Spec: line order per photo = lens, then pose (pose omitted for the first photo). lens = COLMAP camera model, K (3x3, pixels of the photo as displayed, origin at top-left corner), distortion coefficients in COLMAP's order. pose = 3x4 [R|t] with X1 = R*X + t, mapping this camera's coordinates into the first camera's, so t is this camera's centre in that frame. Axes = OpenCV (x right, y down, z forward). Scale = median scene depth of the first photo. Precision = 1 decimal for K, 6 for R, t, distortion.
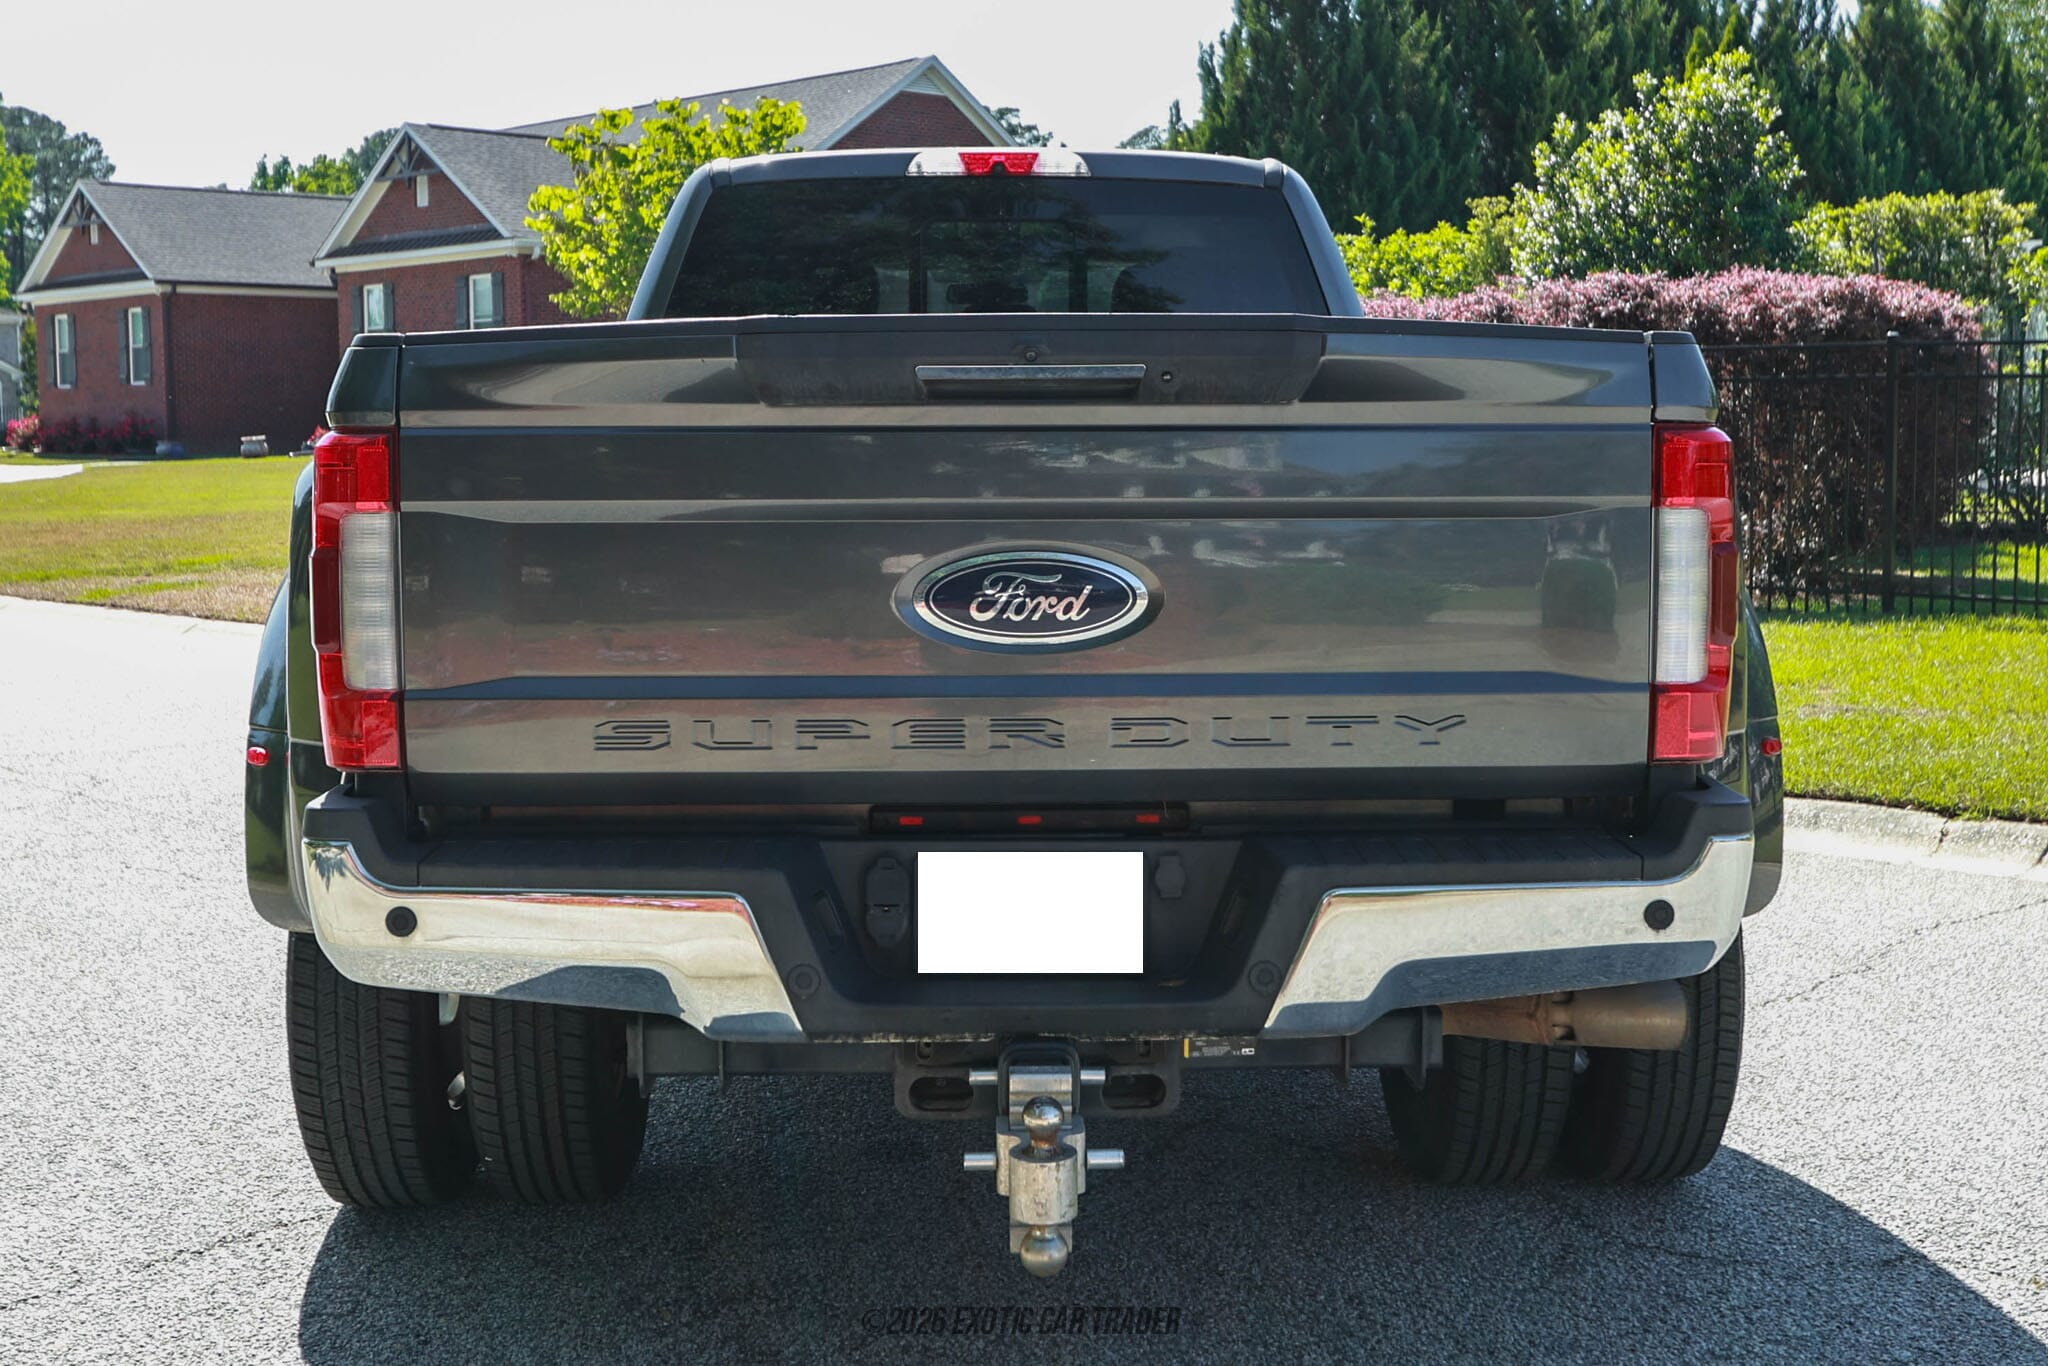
lens RADIAL K [[2492.5, 0, 1024.0], [0, 2492.5, 683.0], [0, 0, 1]] dist [0.005961, 0.073457]
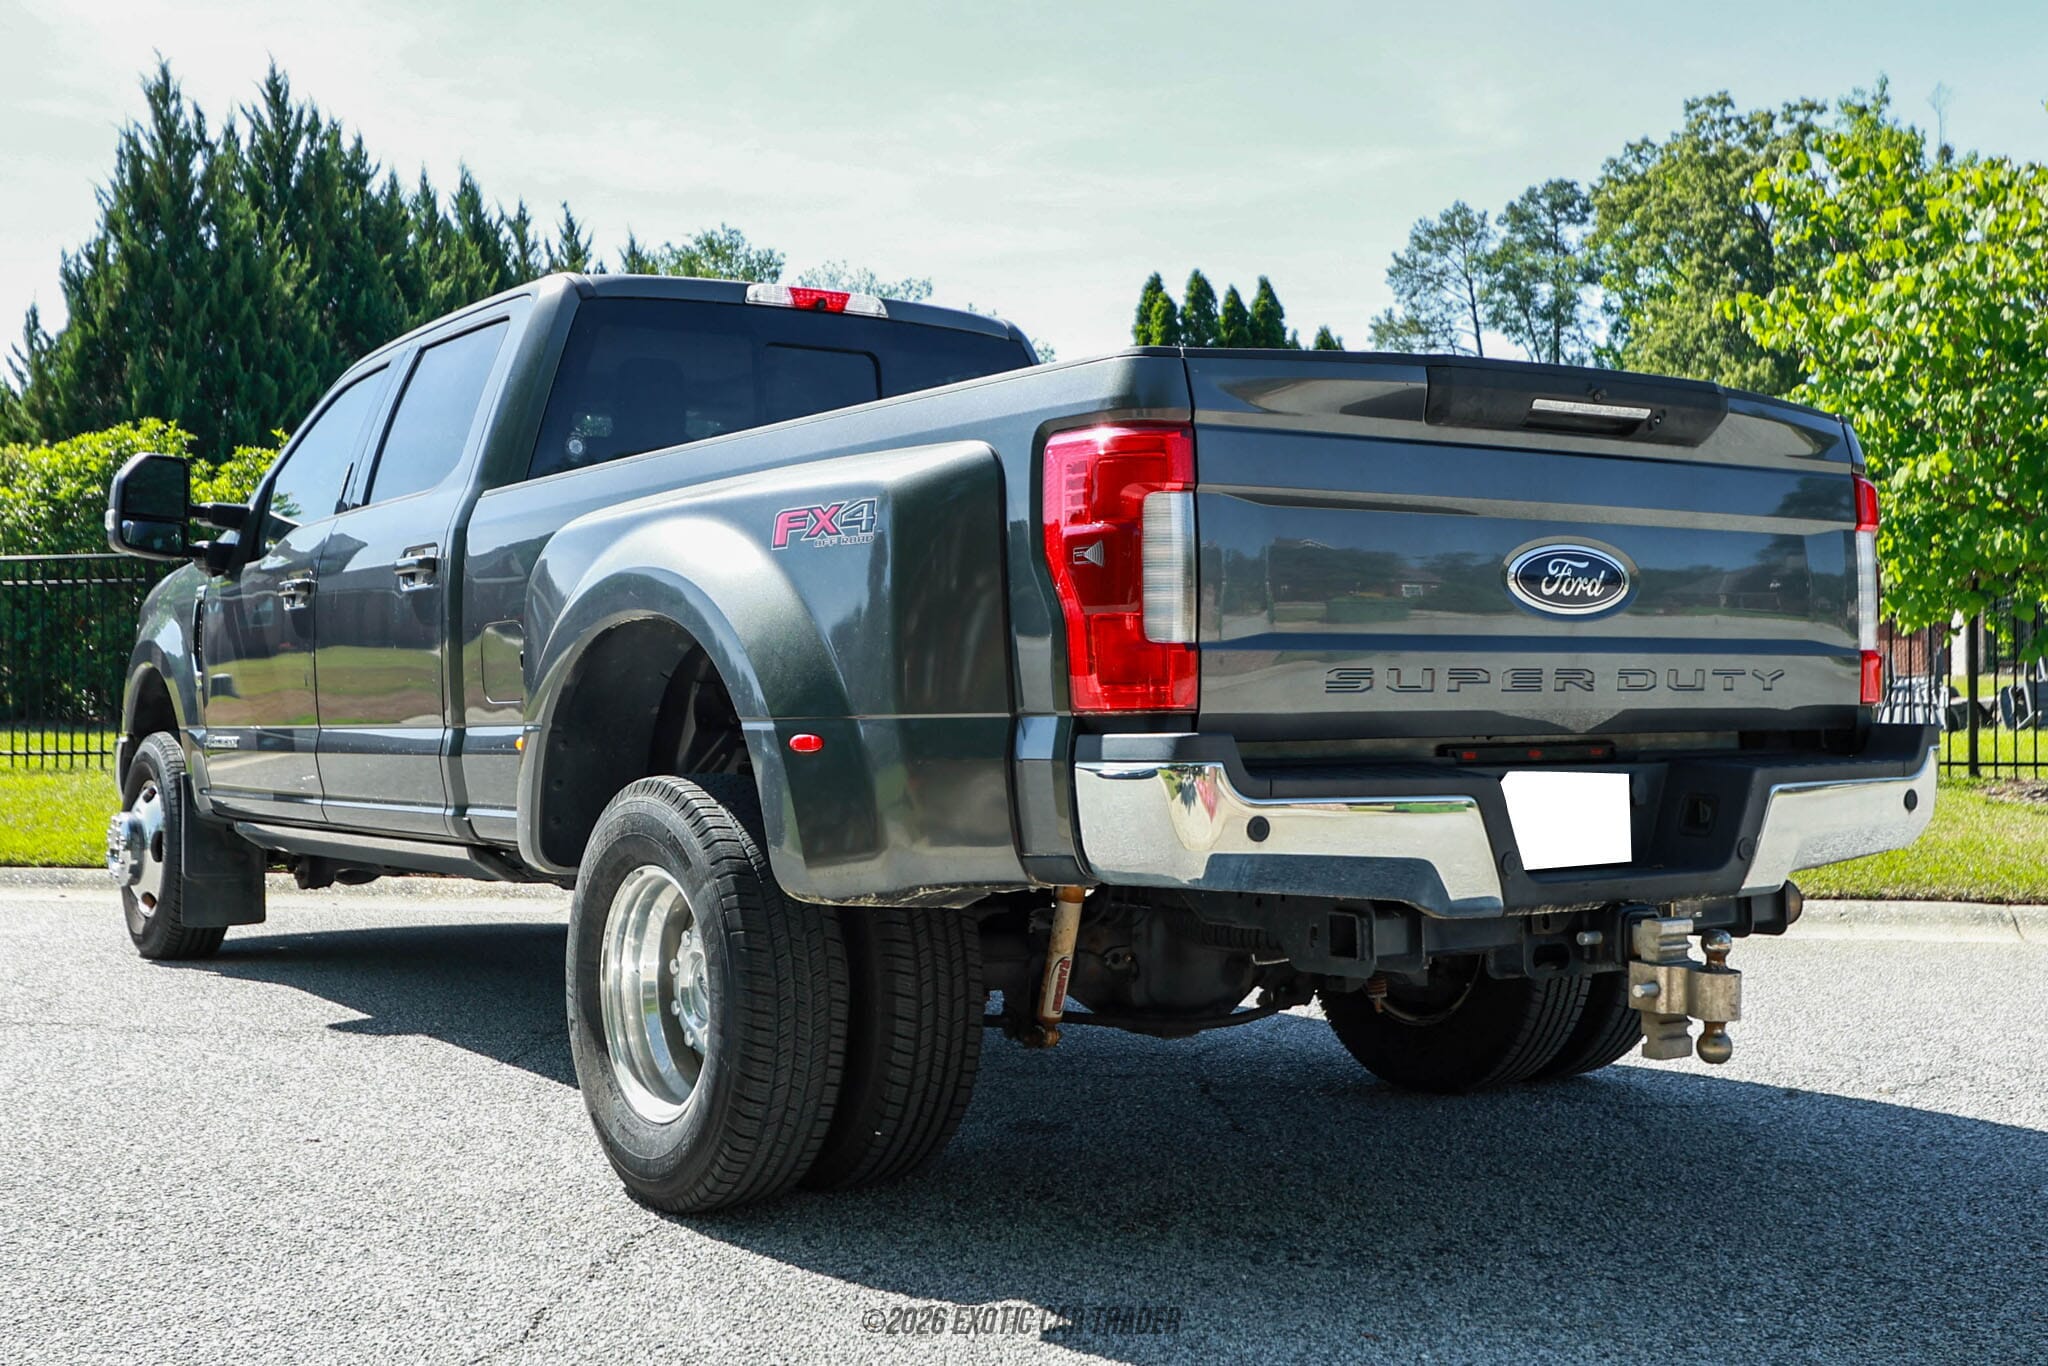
lens RADIAL K [[2379.2, 0, 1080.2], [0, 2379.2, 587.6], [0, 0, 1]] dist [-0.001518, -0.030016]
pose [[0.830992, 0.023539, 0.555785, -0.908674], [0.053947, 0.990985, -0.122630, 0.110768], [-0.553662, 0.131888, 0.822231, 0.094770]]
